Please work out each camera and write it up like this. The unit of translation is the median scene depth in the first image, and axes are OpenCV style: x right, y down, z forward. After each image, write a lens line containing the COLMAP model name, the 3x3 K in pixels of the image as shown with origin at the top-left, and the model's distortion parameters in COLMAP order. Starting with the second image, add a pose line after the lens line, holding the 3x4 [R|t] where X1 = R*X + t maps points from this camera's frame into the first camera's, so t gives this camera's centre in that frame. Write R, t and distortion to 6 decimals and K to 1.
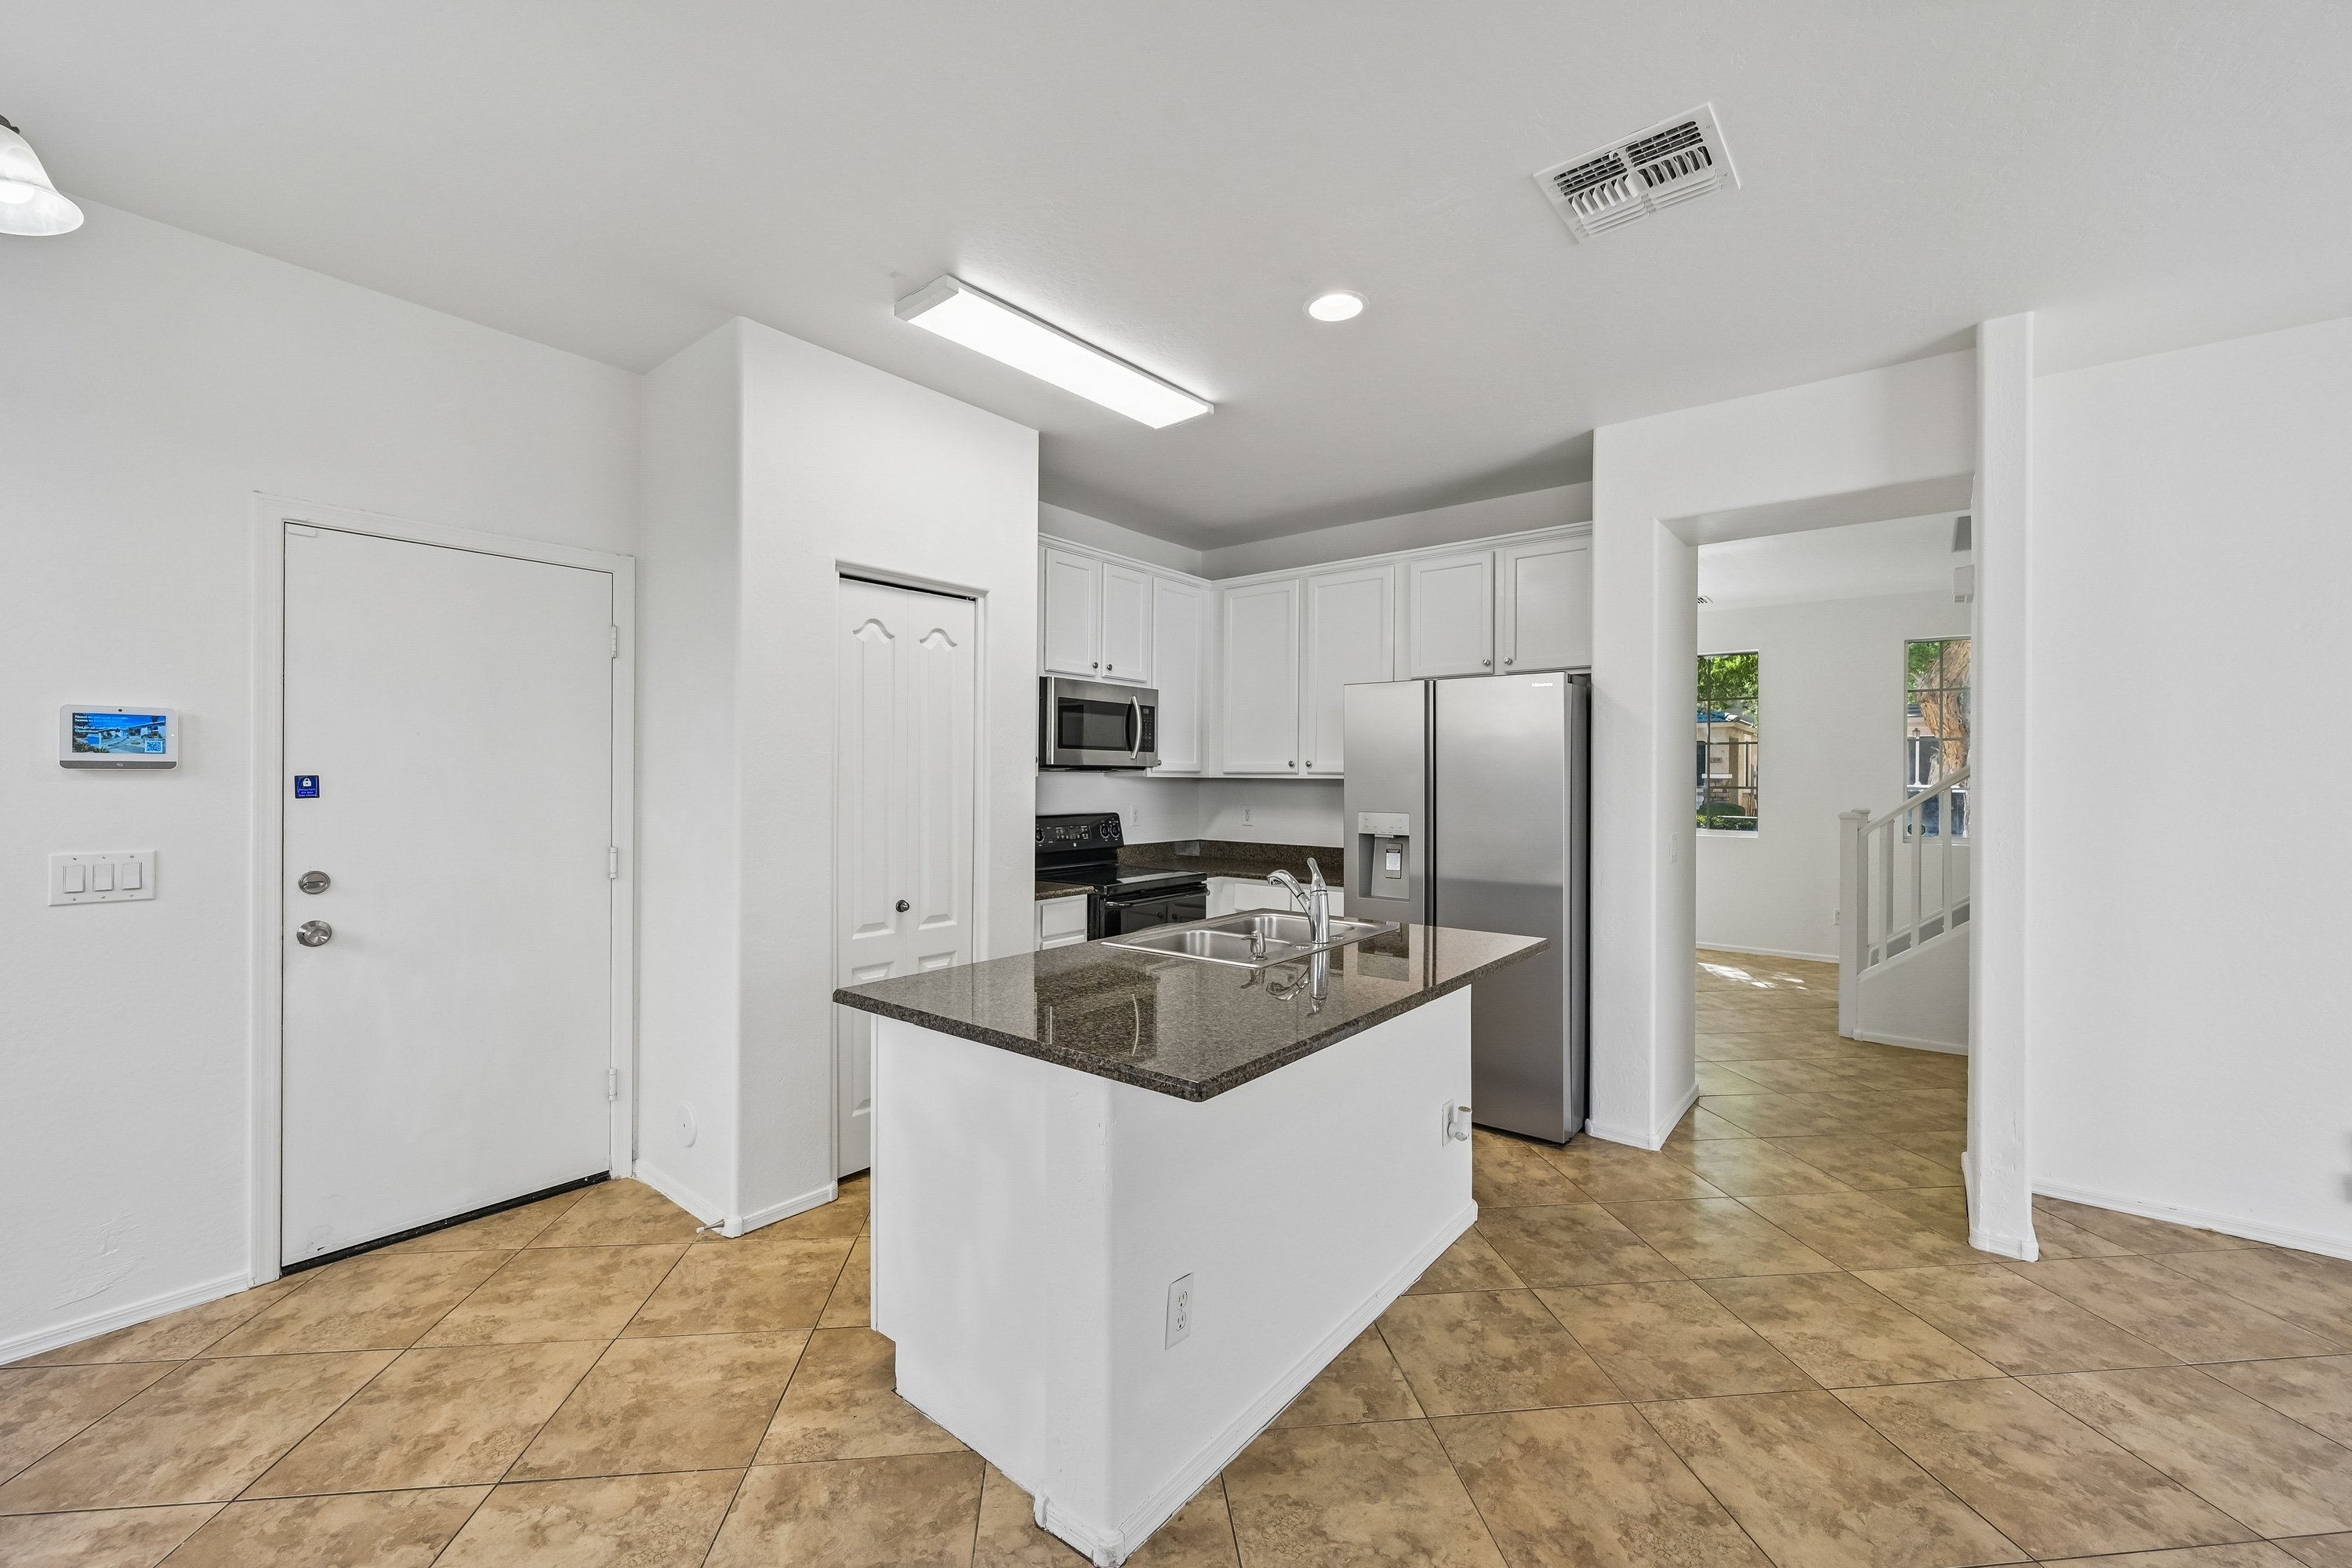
lens RADIAL K [[933.0, 0, 1176.0], [0, 933.0, 784.0], [0, 0, 1]] dist [0.001532, 0.000046]
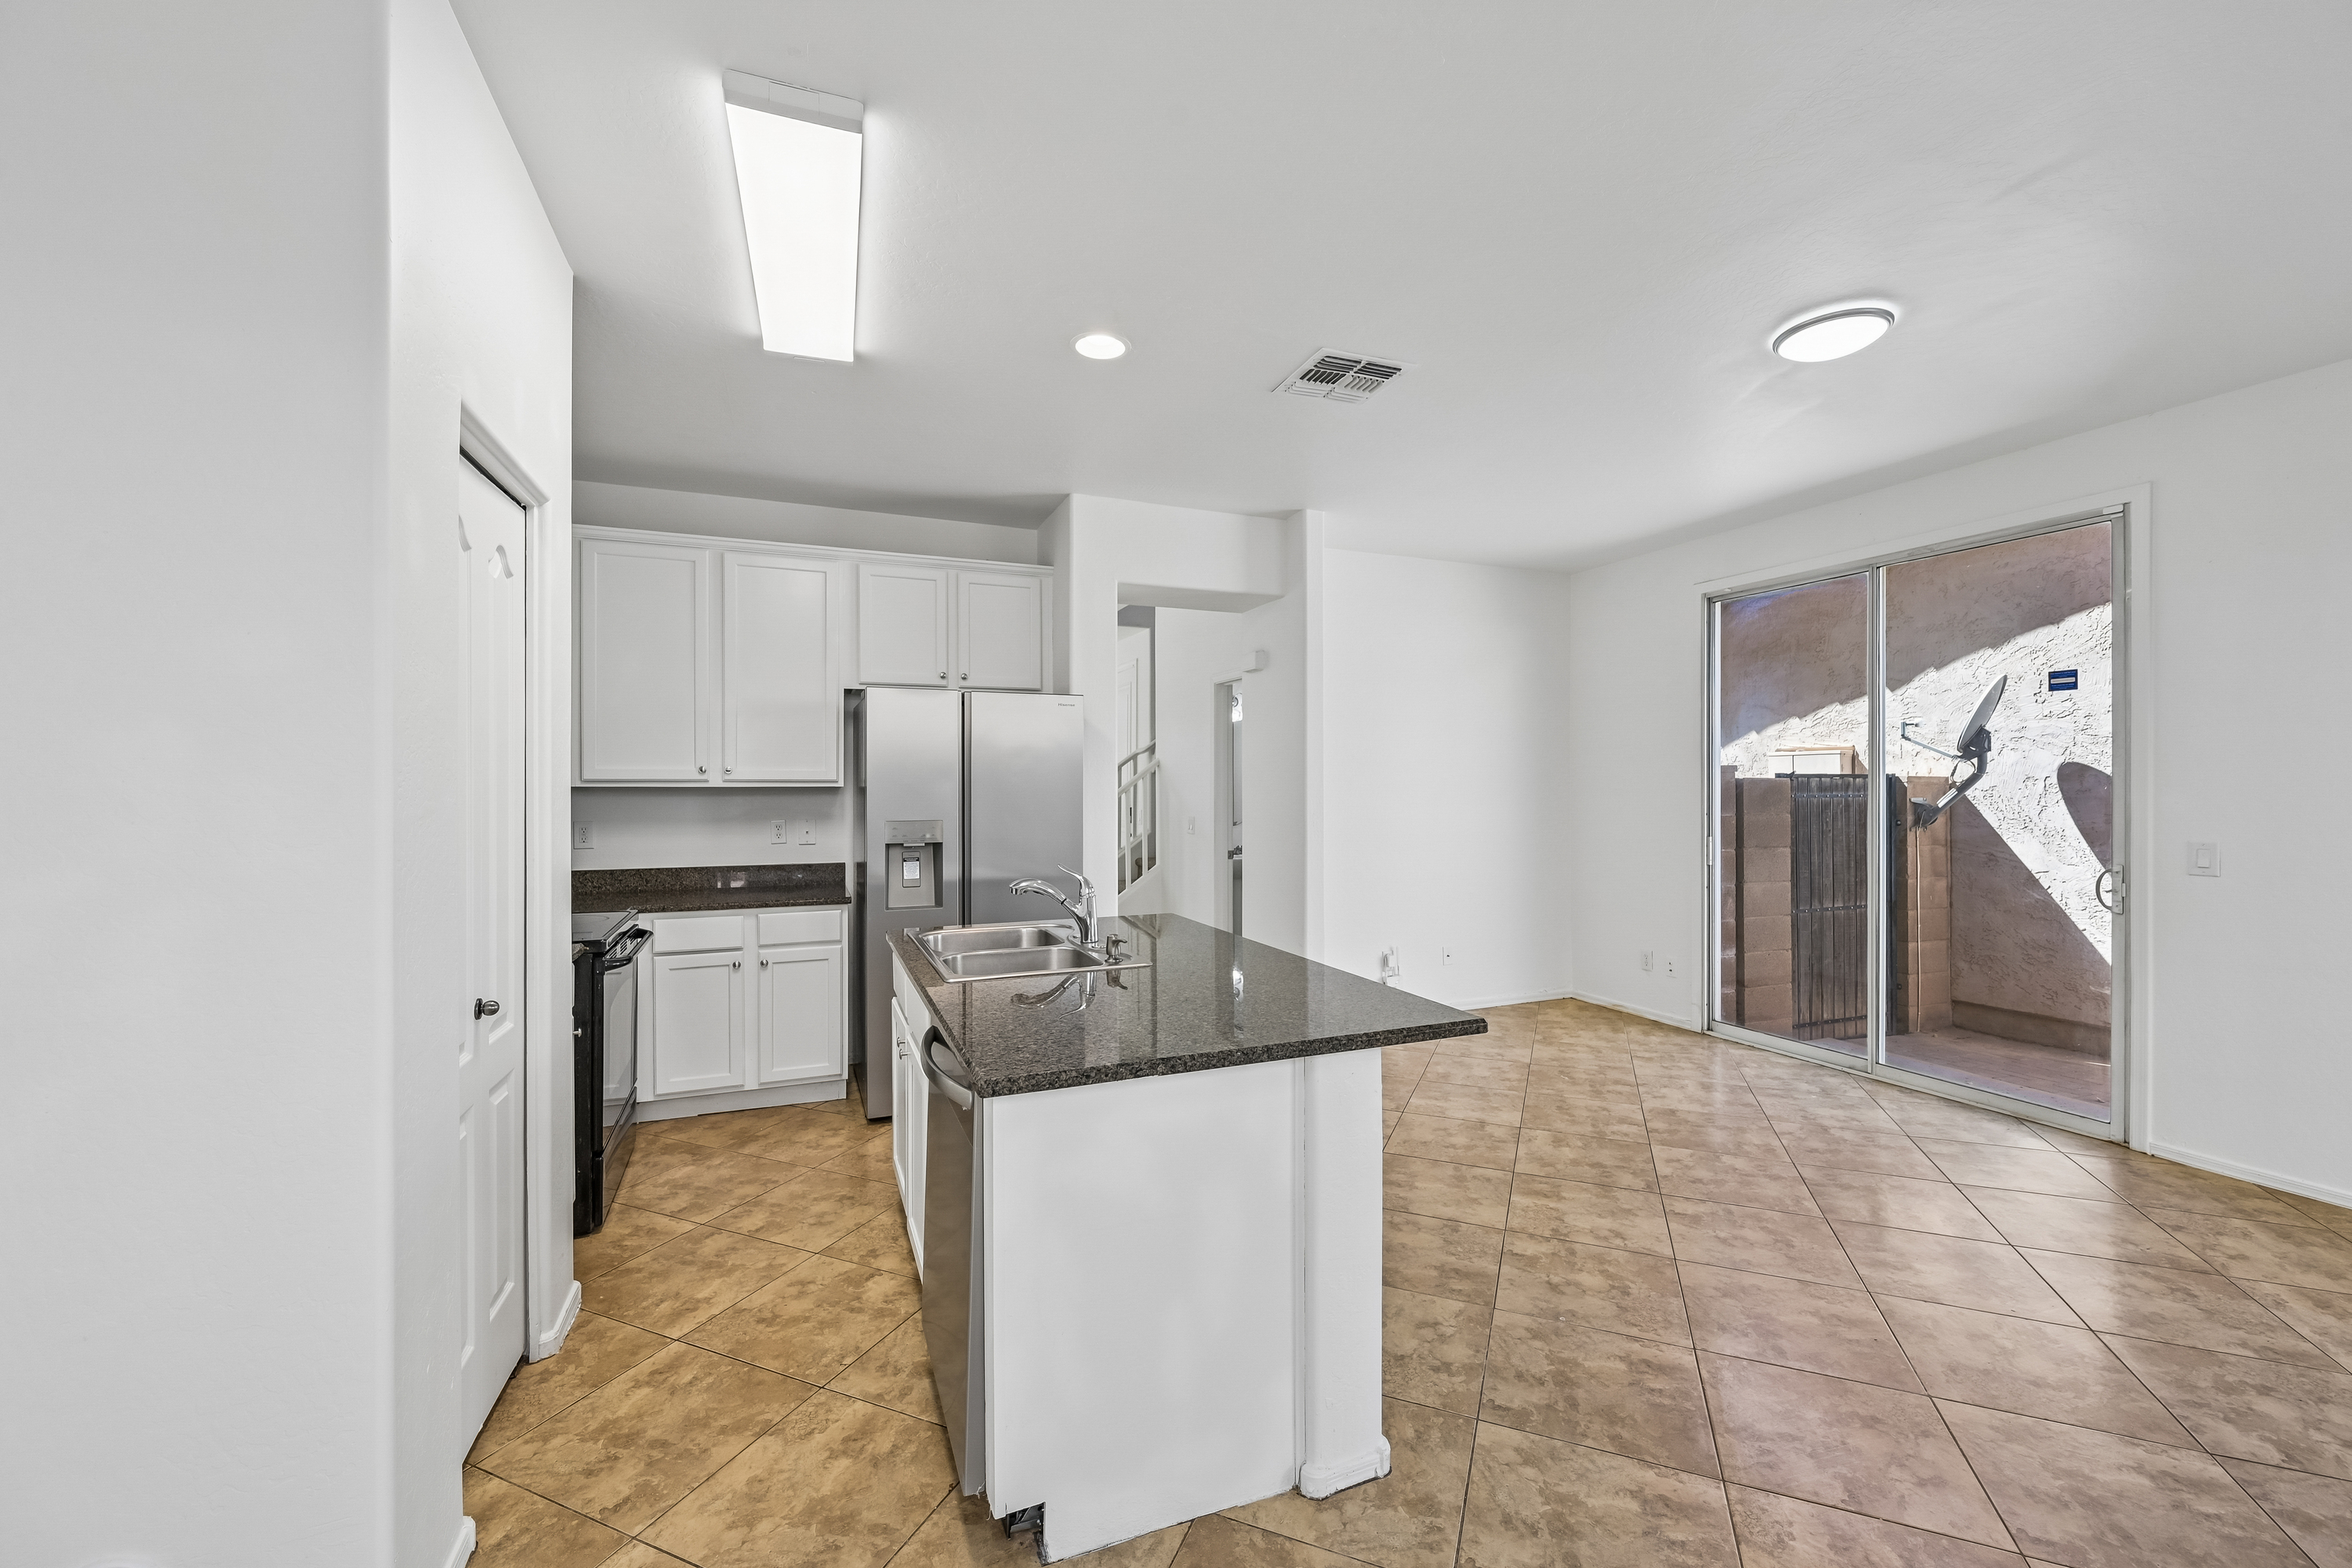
lens RADIAL K [[933.0, 0, 1176.0], [0, 933.0, 784.0], [0, 0, 1]] dist [0.001532, 0.000046]
pose [[0.487535, 0.001256, 0.873103, -0.748528], [0.016144, 0.999815, -0.010453, 0.013393], [-0.872954, 0.019192, 0.487424, 0.418599]]
